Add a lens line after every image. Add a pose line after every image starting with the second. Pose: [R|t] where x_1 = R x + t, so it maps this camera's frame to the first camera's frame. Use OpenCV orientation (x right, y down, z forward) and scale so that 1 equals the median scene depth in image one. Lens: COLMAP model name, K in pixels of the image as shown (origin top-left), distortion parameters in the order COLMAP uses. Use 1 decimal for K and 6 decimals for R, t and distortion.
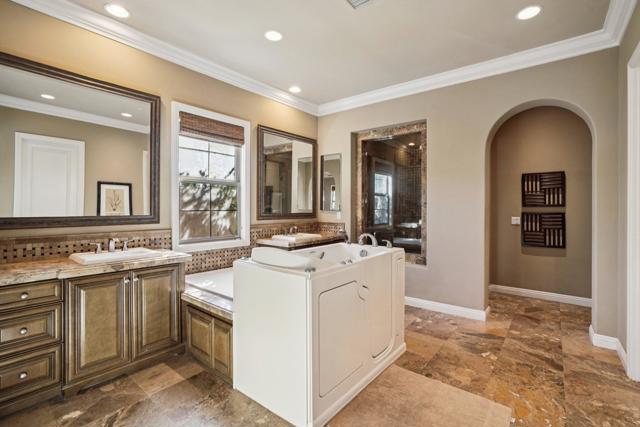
lens RADIAL K [[297.5, 0, 318.6], [0, 297.5, 215.2], [0, 0, 1]] dist [-0.031041, 0.000732]
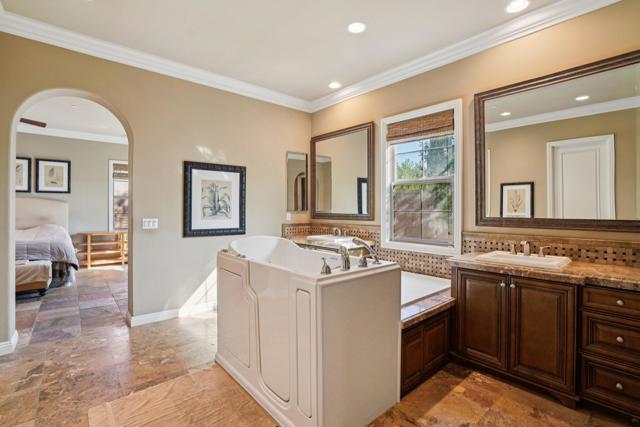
lens RADIAL K [[305.6, 0, 318.9], [0, 305.6, 207.2], [0, 0, 1]] dist [-0.000564, 0.000119]
pose [[-0.169252, -0.007097, -0.985547, 0.646234], [-0.027343, 0.999623, -0.002503, -0.017106], [0.985193, 0.026524, -0.169382, 0.809623]]
